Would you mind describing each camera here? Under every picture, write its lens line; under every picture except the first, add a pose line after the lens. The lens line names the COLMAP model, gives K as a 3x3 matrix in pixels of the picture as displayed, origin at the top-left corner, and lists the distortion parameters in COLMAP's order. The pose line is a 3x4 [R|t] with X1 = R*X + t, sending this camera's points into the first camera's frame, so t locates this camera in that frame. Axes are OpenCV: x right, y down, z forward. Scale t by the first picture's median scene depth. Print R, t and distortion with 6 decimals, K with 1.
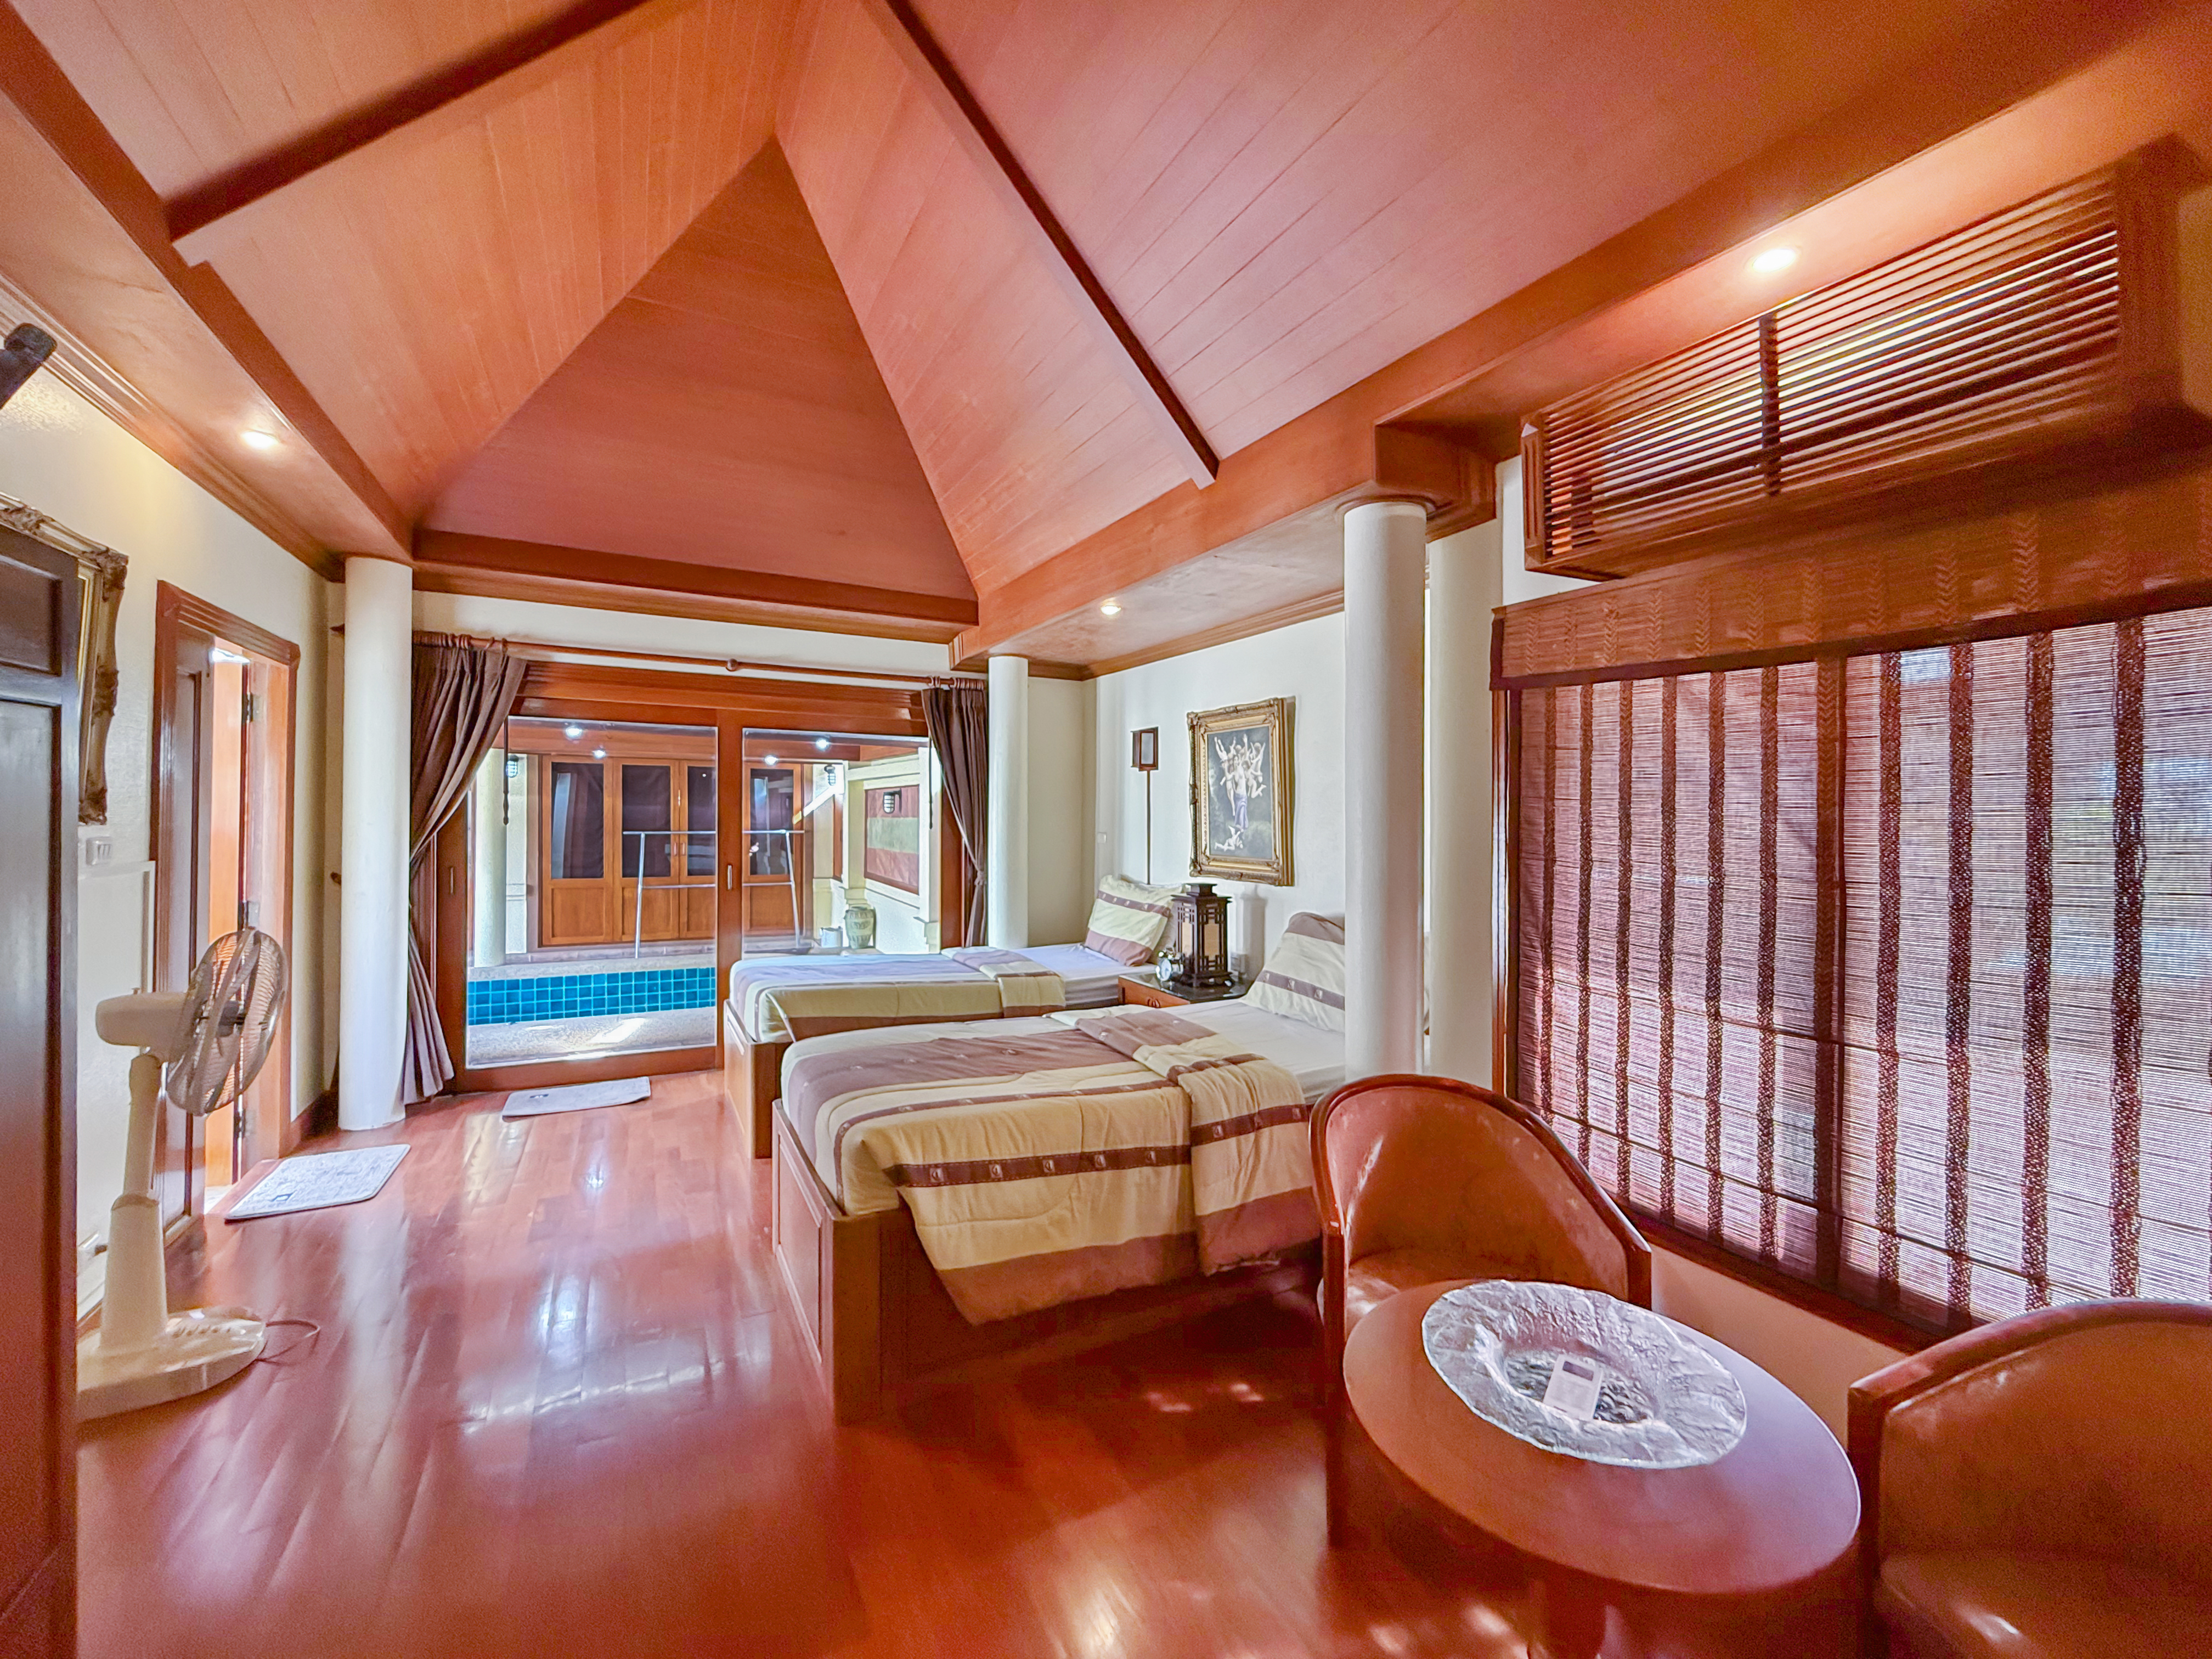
lens RADIAL K [[904.7, 0, 1106.3], [0, 904.7, 817.9], [0, 0, 1]] dist [-0.001712, 0.000116]
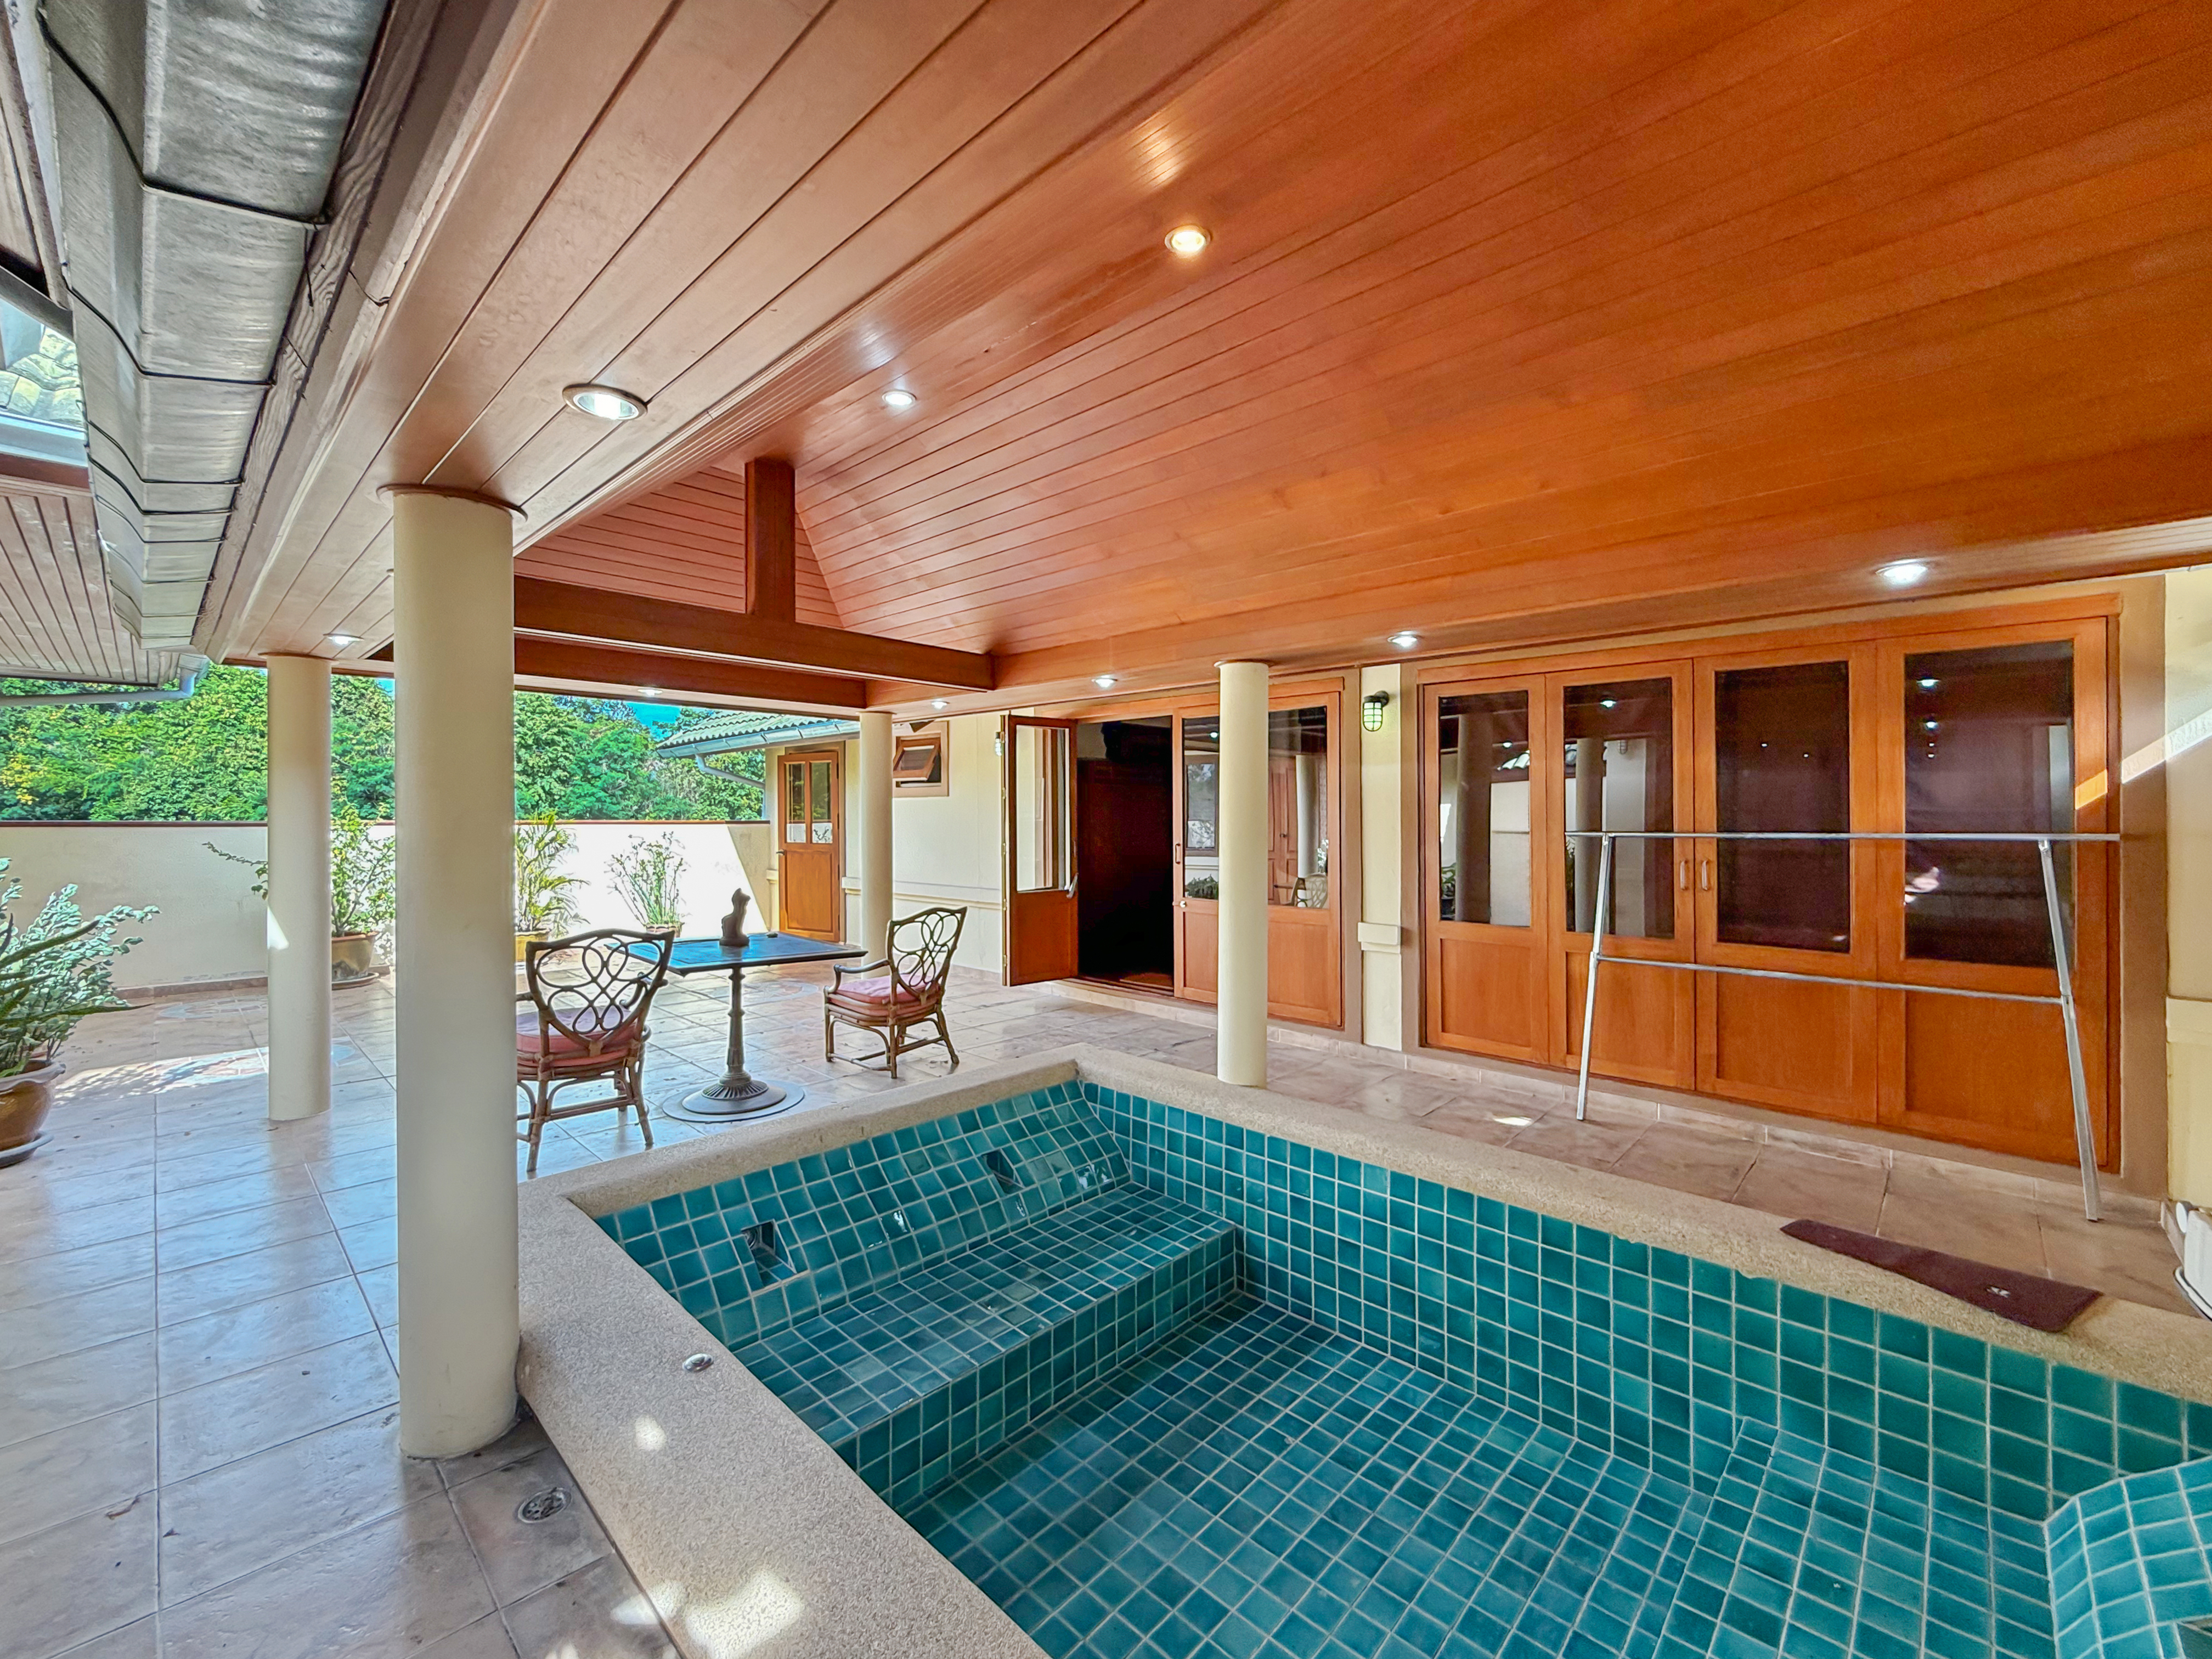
lens RADIAL K [[904.7, 0, 1106.6], [0, 904.7, 825.0], [0, 0, 1]] dist [-0.001712, 0.000116]
pose [[0.322380, -0.005114, -0.946596, -0.174401], [0.000297, 0.999986, -0.005301, 0.014486], [0.946610, 0.001428, 0.322377, 0.641379]]
